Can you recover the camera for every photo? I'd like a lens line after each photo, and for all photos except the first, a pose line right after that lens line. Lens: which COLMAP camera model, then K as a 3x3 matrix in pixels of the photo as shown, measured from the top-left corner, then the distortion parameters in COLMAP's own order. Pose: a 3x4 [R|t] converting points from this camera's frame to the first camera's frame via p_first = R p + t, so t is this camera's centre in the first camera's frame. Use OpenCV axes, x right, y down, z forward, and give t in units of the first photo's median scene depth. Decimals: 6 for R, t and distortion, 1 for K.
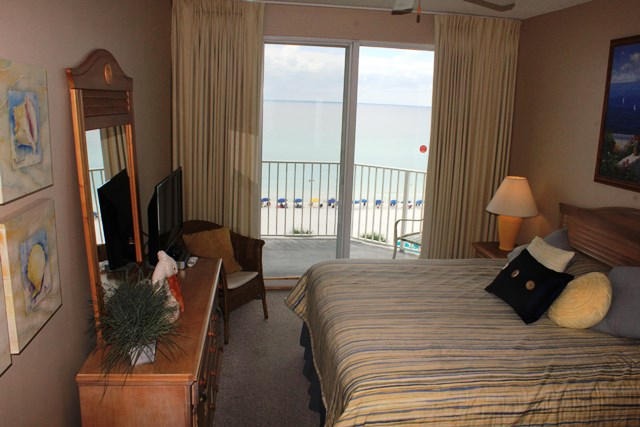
lens RADIAL K [[549.1, 0, 328.1], [0, 549.1, 210.9], [0, 0, 1]] dist [-0.129224, 0.111187]
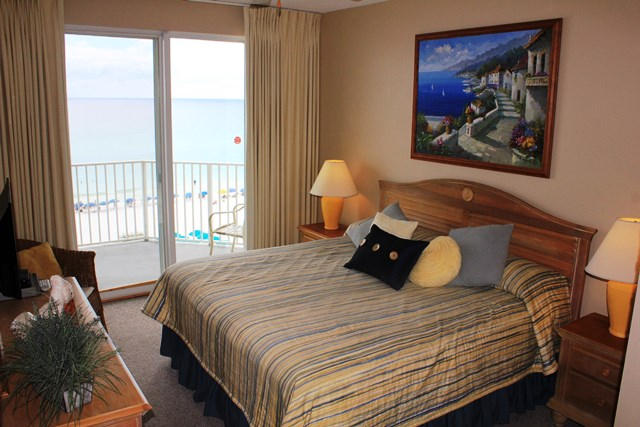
lens RADIAL K [[549.1, 0, 319.0], [0, 549.1, 214.8], [0, 0, 1]] dist [-0.129224, 0.111187]
pose [[0.898293, -0.116233, 0.423744, -0.198424], [0.105758, 0.993221, 0.048246, -0.014299], [-0.426479, 0.001475, 0.904496, 0.035842]]
